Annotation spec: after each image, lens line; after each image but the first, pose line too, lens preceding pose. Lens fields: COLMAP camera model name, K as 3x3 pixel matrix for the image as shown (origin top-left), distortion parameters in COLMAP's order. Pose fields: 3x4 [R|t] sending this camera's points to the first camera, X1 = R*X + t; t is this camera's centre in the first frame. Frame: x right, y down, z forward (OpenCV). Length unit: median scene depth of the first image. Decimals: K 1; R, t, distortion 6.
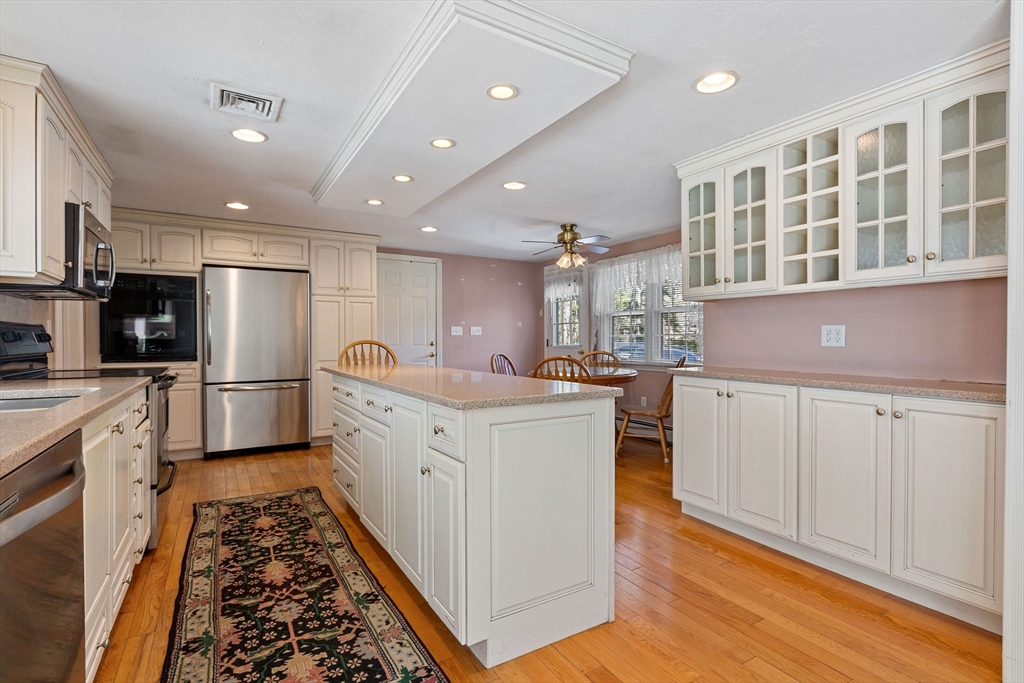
lens RADIAL K [[488.5, 0, 510.0], [0, 488.5, 340.6], [0, 0, 1]] dist [-0.001112, -0.000059]
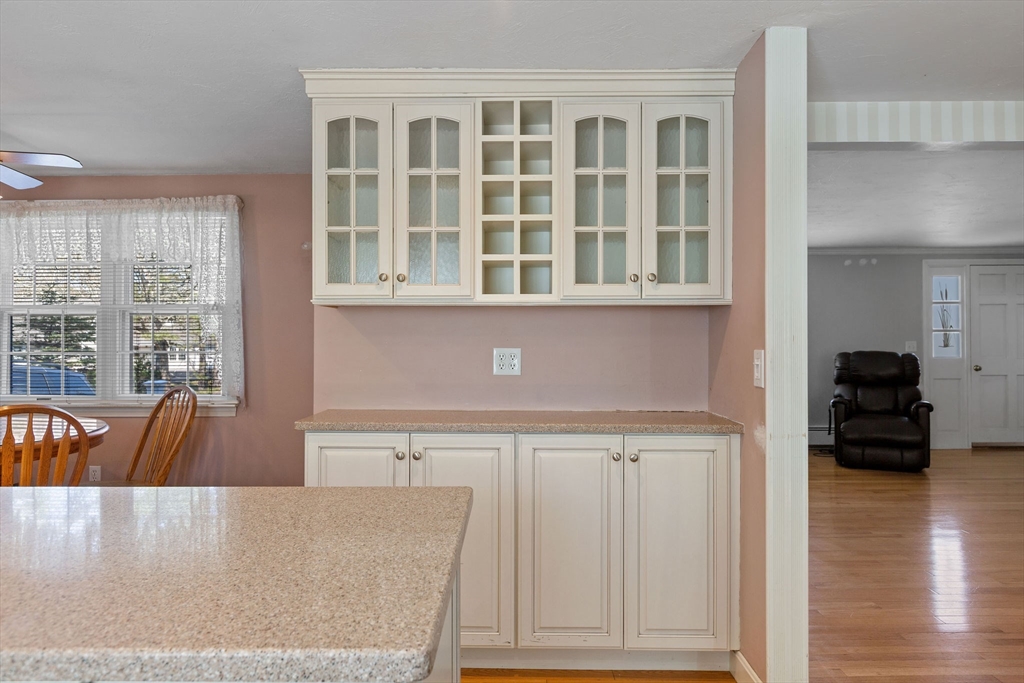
lens RADIAL K [[670.3, 0, 511.8], [0, 670.3, 335.6], [0, 0, 1]] dist [0.005694, 0.001594]
pose [[0.524292, 0.014341, 0.851417, -0.302234], [0.002917, 0.999822, -0.018636, -0.038326], [-0.851533, 0.012254, 0.524157, 0.523711]]
